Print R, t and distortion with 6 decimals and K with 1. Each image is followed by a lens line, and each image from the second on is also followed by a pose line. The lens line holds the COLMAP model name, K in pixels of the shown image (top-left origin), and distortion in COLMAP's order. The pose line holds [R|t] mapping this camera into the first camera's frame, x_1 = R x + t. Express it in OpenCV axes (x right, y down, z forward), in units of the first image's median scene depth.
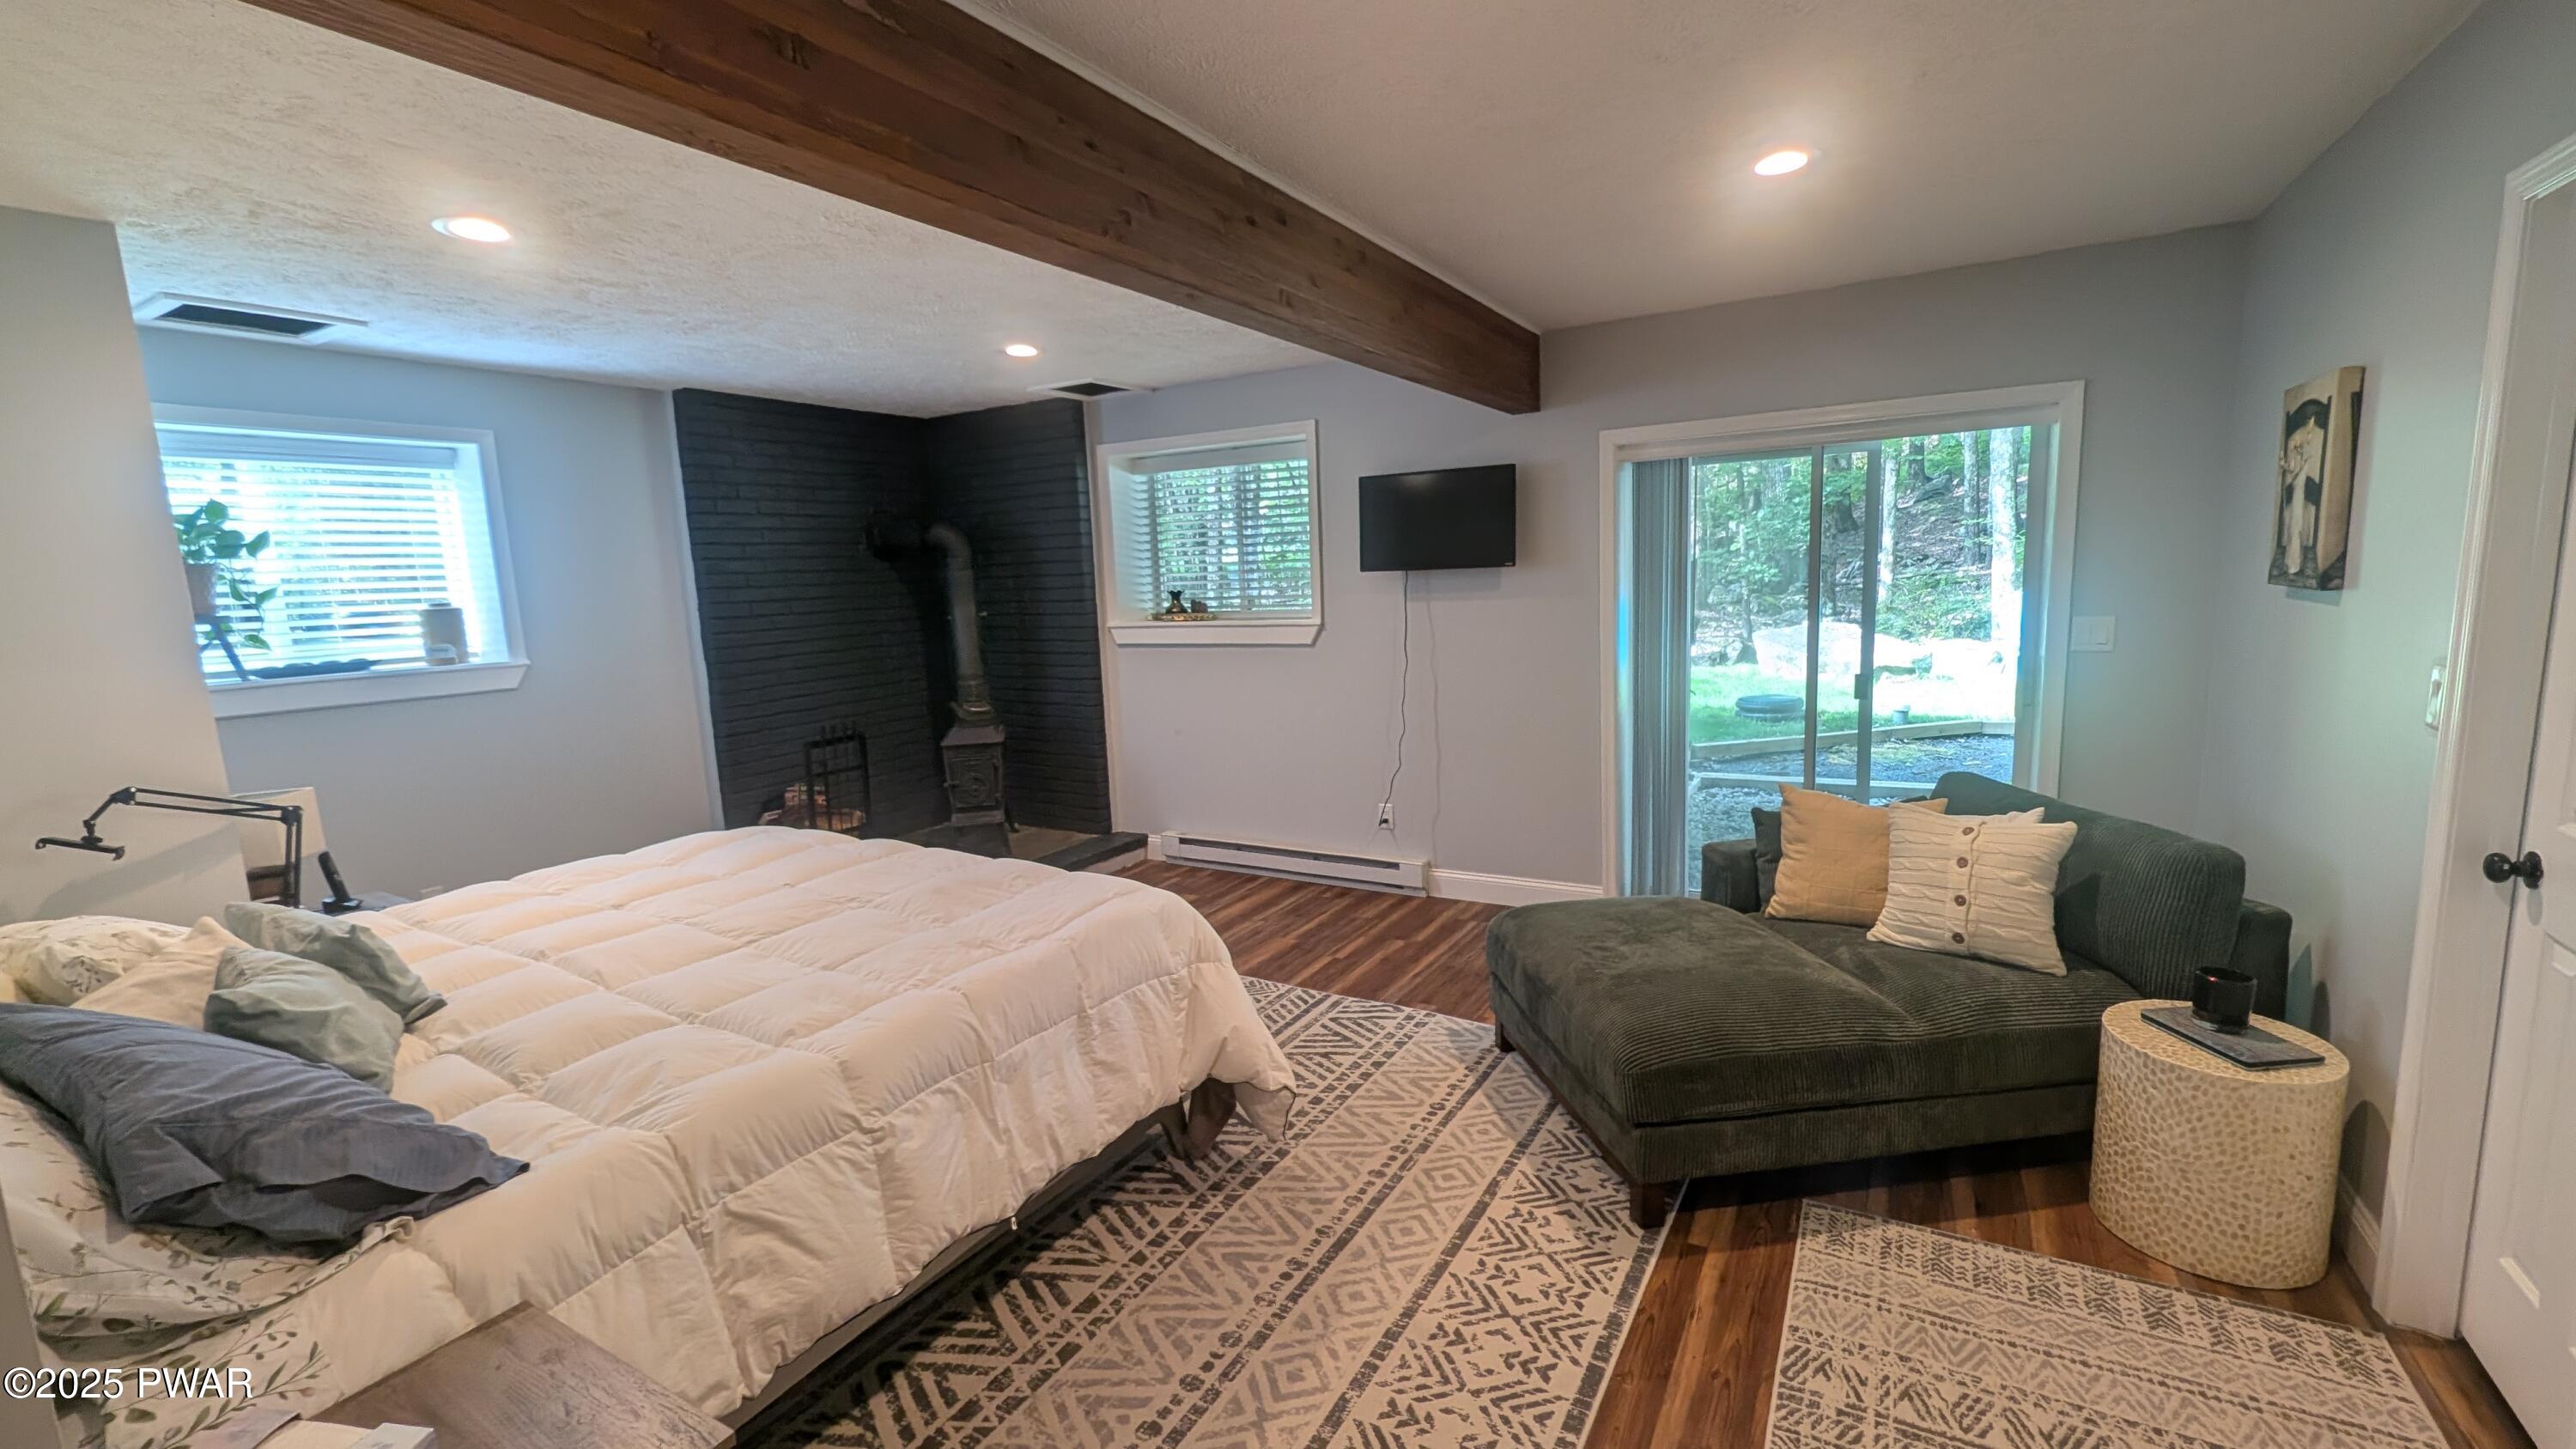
lens RADIAL K [[1056.0, 0, 1293.8], [0, 1056.0, 733.9], [0, 0, 1]] dist [-0.011118, 0.001630]
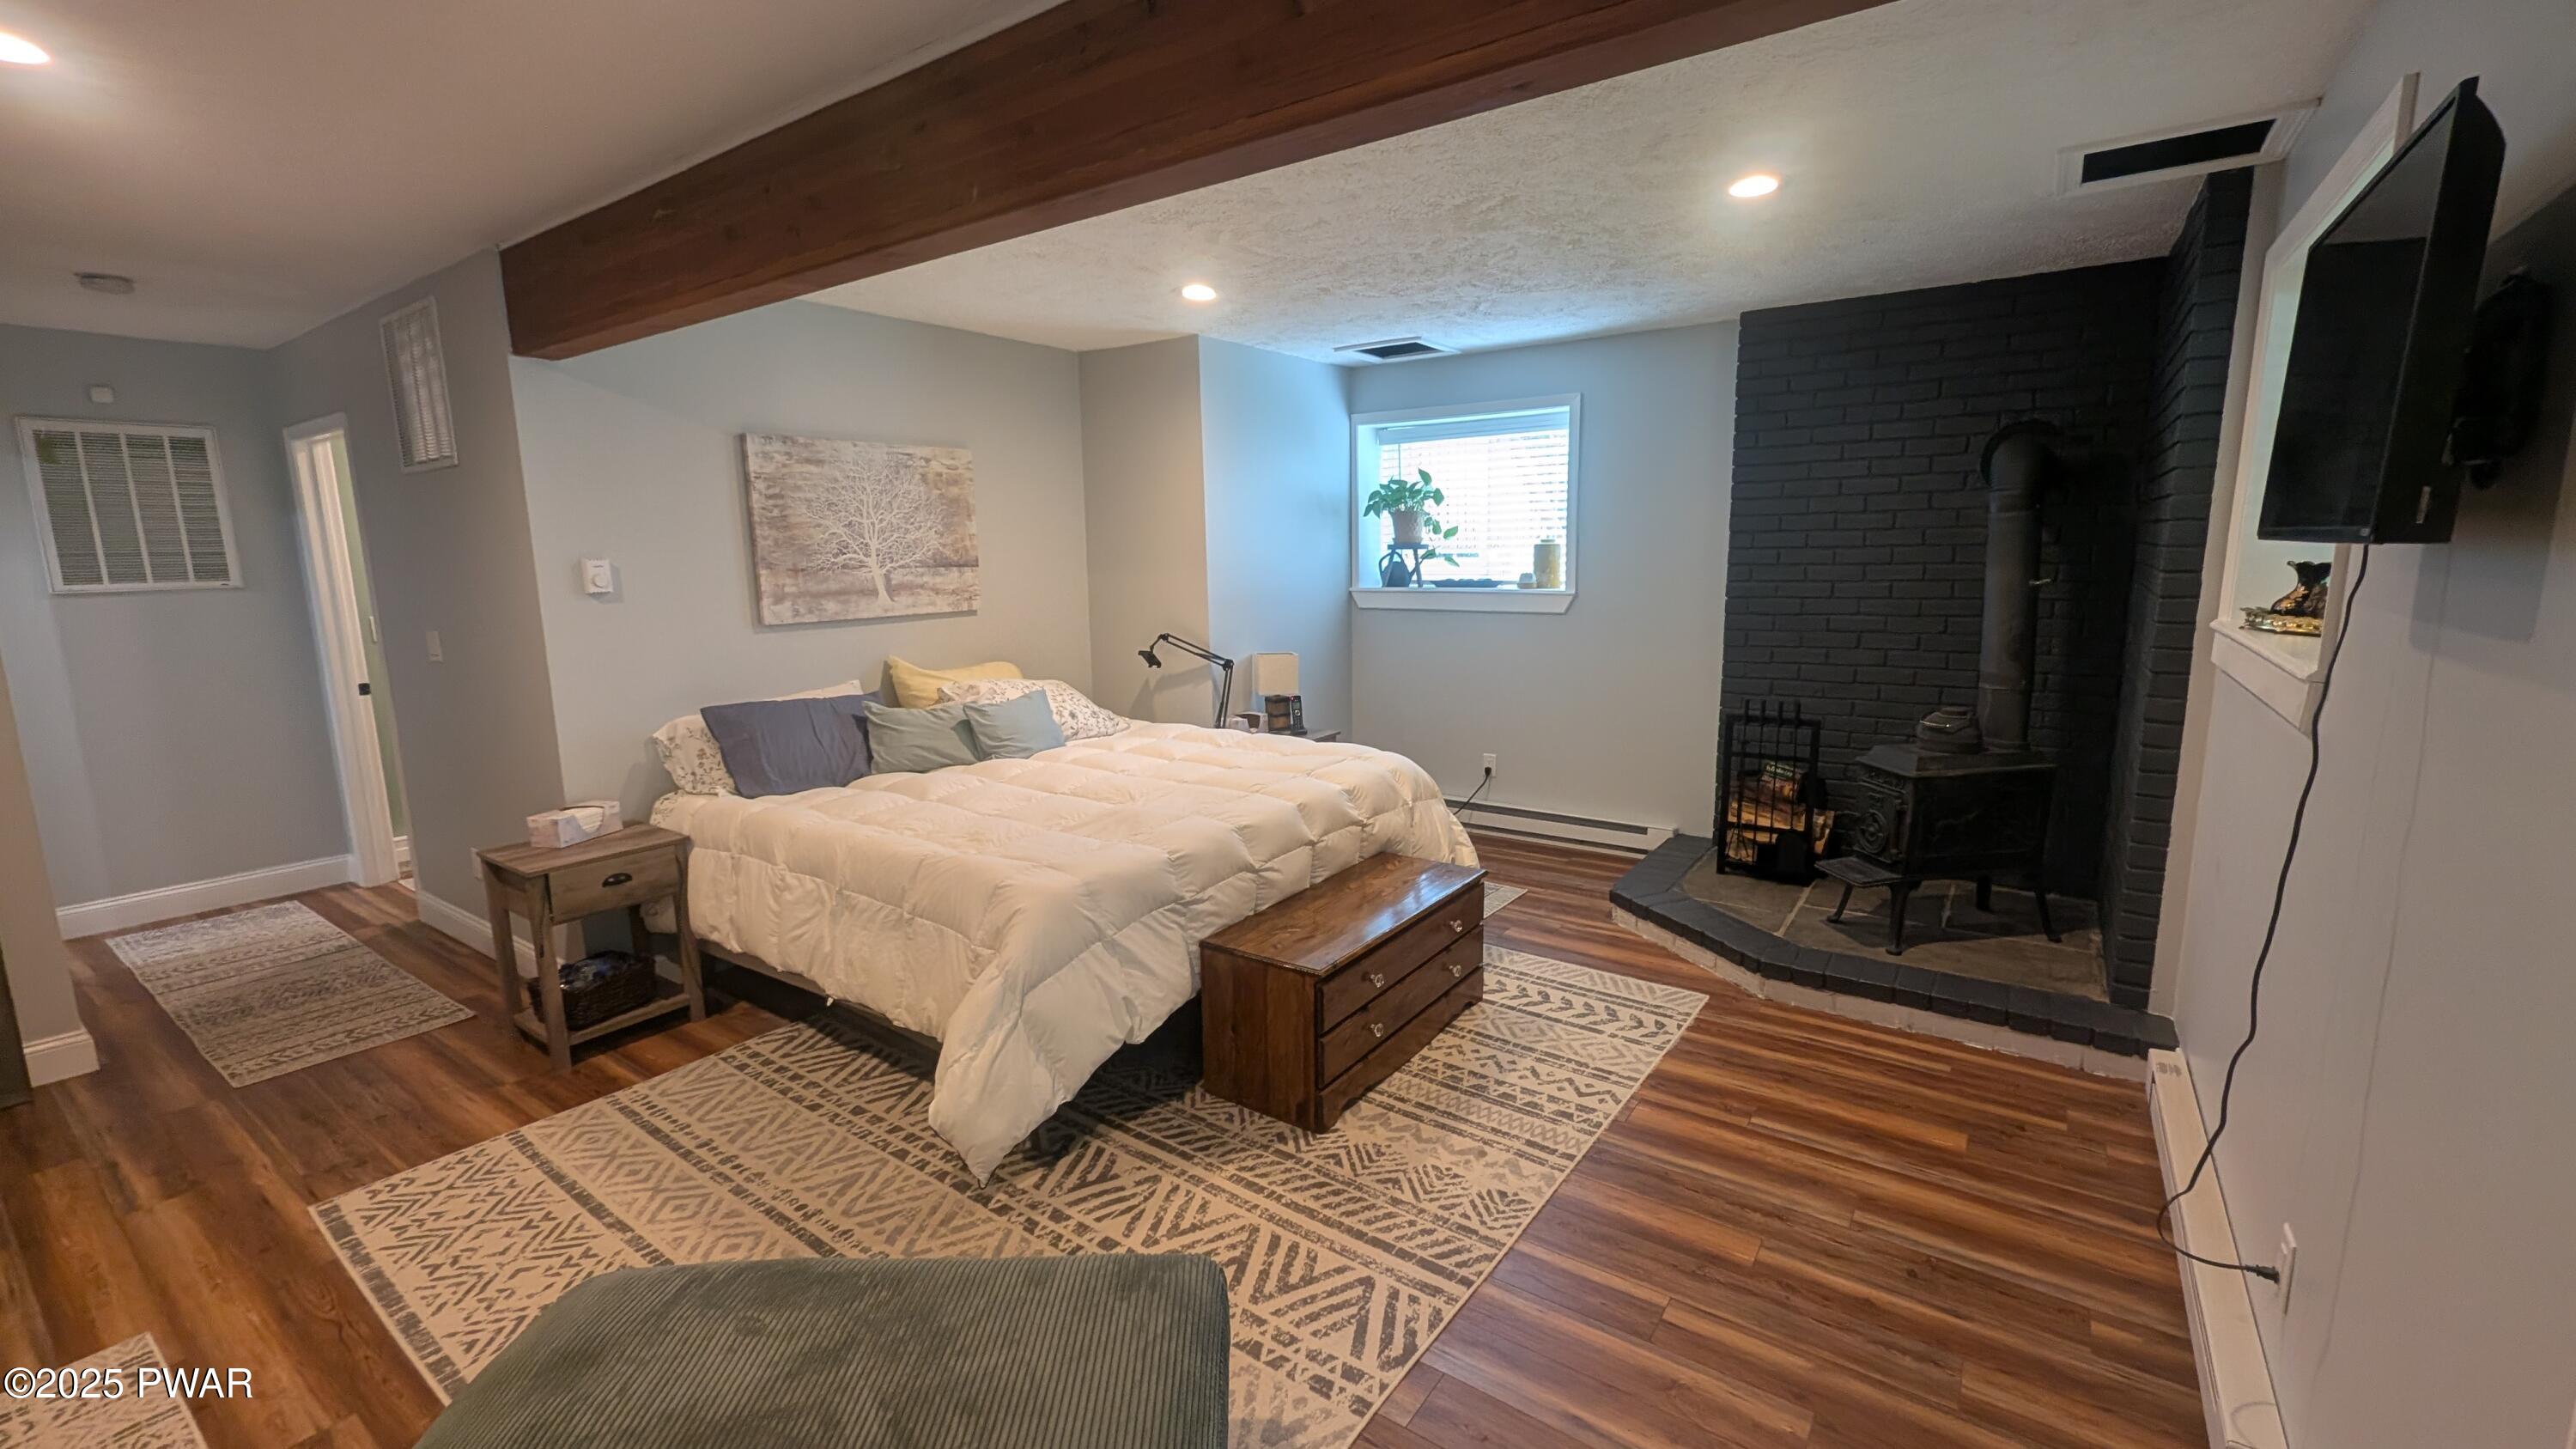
lens RADIAL K [[1056.0, 0, 1286.8], [0, 1056.0, 718.3], [0, 0, 1]] dist [-0.011118, 0.001630]
pose [[-0.093464, 0.196218, -0.976096, 0.584805], [-0.134907, 0.968850, 0.207679, -0.166434], [0.986440, 0.151092, -0.064081, 0.973076]]
